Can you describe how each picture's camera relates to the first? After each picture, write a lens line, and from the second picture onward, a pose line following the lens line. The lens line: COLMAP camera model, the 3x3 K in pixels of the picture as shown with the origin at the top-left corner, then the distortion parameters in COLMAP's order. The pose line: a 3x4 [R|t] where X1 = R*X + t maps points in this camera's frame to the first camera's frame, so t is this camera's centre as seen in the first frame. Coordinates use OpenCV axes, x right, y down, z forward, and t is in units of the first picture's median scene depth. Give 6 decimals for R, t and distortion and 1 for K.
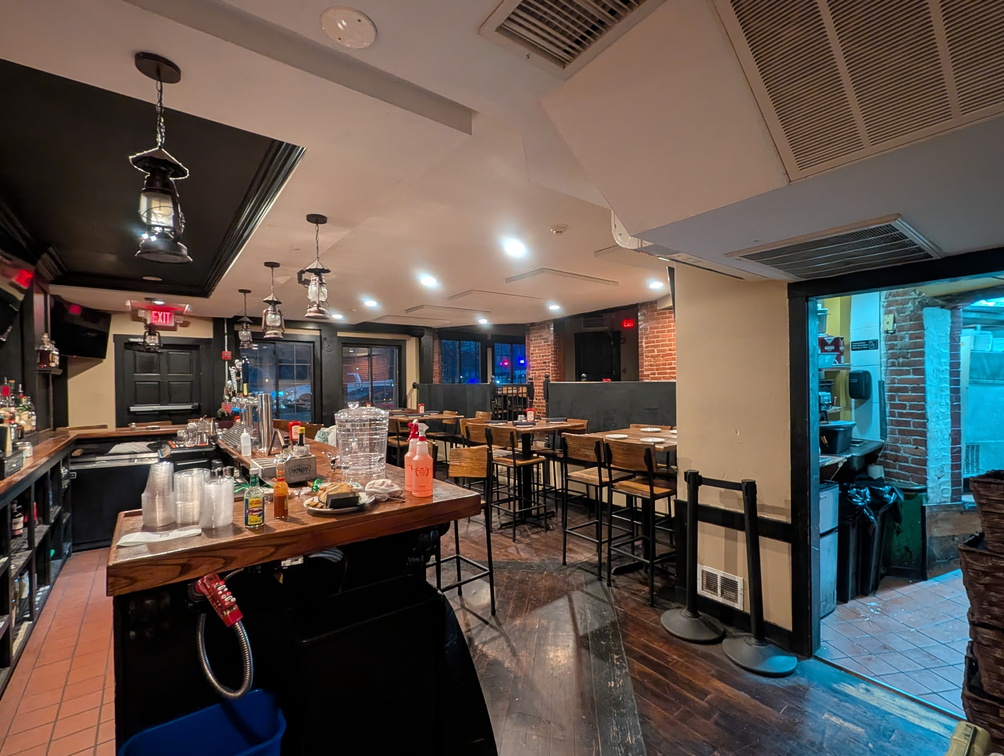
lens RADIAL K [[459.7, 0, 506.6], [0, 459.7, 386.9], [0, 0, 1]] dist [0.001683, -0.000745]
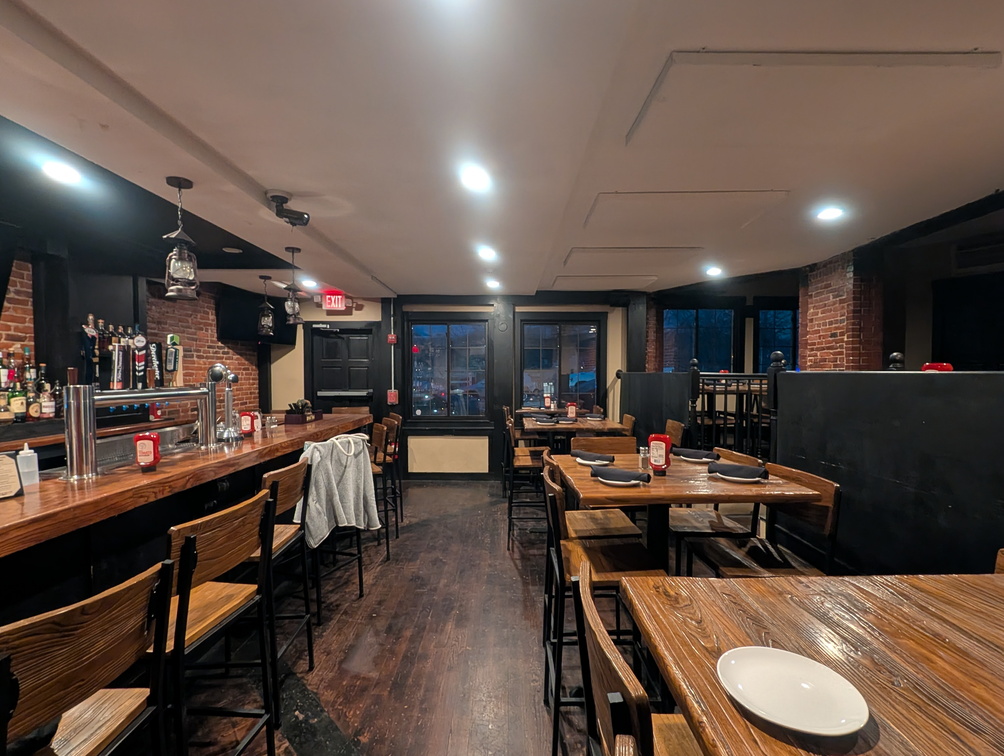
lens RADIAL K [[459.7, 0, 506.6], [0, 459.7, 386.9], [0, 0, 1]] dist [0.001683, -0.000745]
pose [[0.792550, 0.030240, -0.609056, 0.132517], [-0.013976, 0.999408, 0.031435, -0.004665], [0.609646, -0.016401, 0.792504, 0.413938]]
